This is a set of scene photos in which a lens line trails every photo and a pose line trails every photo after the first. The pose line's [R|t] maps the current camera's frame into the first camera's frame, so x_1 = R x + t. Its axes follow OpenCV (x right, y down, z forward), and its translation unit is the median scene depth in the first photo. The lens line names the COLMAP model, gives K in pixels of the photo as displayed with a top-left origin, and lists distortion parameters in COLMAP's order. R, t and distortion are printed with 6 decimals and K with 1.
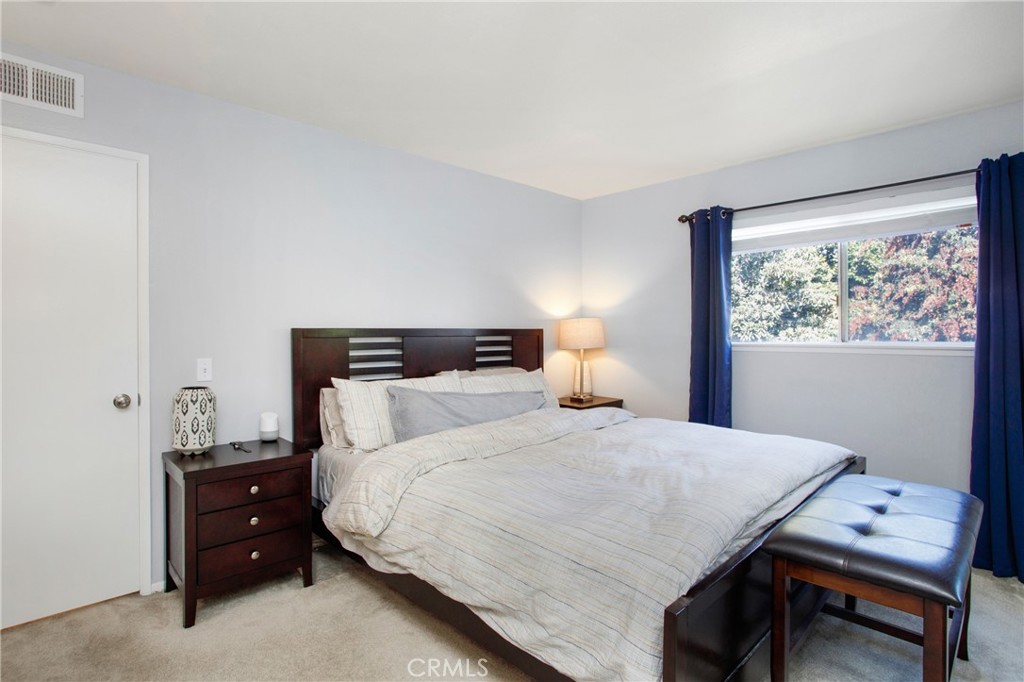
lens RADIAL K [[508.0, 0, 512.0], [0, 508.0, 341.0], [0, 0, 1]] dist [-0.048958, -0.000288]
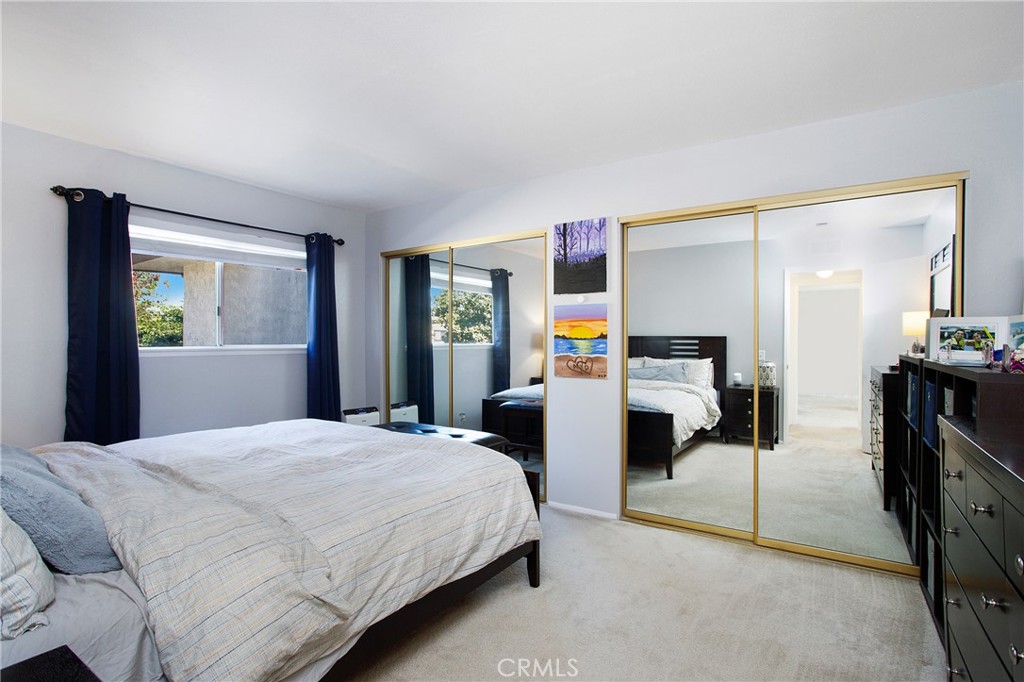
lens RADIAL K [[508.0, 0, 512.0], [0, 508.0, 341.0], [0, 0, 1]] dist [-0.048958, -0.000288]
pose [[-0.219234, -0.000626, 0.975672, -0.649175], [0.011565, 0.999928, 0.003240, -0.006057], [-0.975604, 0.011994, -0.219211, 0.584240]]
